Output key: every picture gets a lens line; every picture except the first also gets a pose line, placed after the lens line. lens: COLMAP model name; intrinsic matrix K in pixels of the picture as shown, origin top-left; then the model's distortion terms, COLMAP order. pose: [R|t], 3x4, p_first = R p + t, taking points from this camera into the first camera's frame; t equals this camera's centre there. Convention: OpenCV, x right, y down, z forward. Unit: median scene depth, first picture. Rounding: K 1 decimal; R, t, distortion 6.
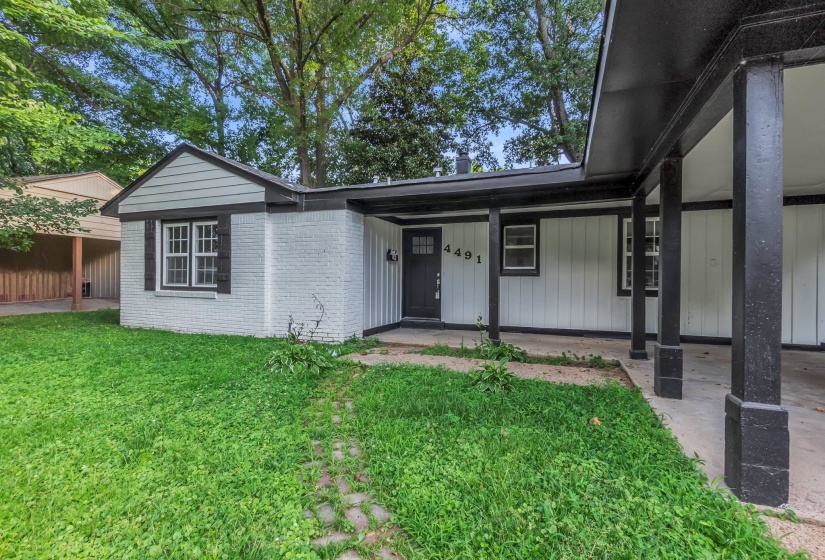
lens RADIAL K [[371.0, 0, 412.6], [0, 371.0, 276.4], [0, 0, 1]] dist [0.000983, 0.000644]
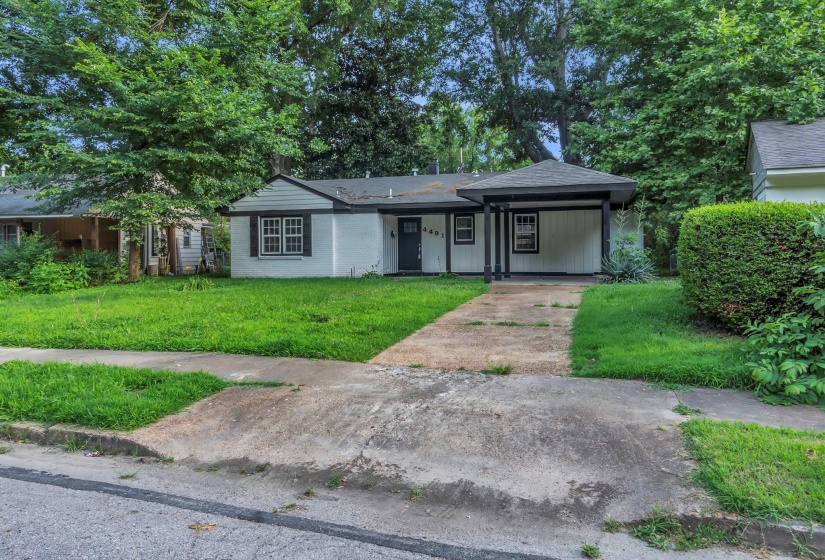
lens RADIAL K [[593.2, 0, 412.5], [0, 593.2, 280.0], [0, 0, 1]] dist [-0.003989, 0.000089]
pose [[0.995218, -0.022181, 0.095124, -0.249229], [0.017351, 0.998532, 0.051304, 0.018788], [-0.096123, -0.049408, 0.994142, -1.892114]]
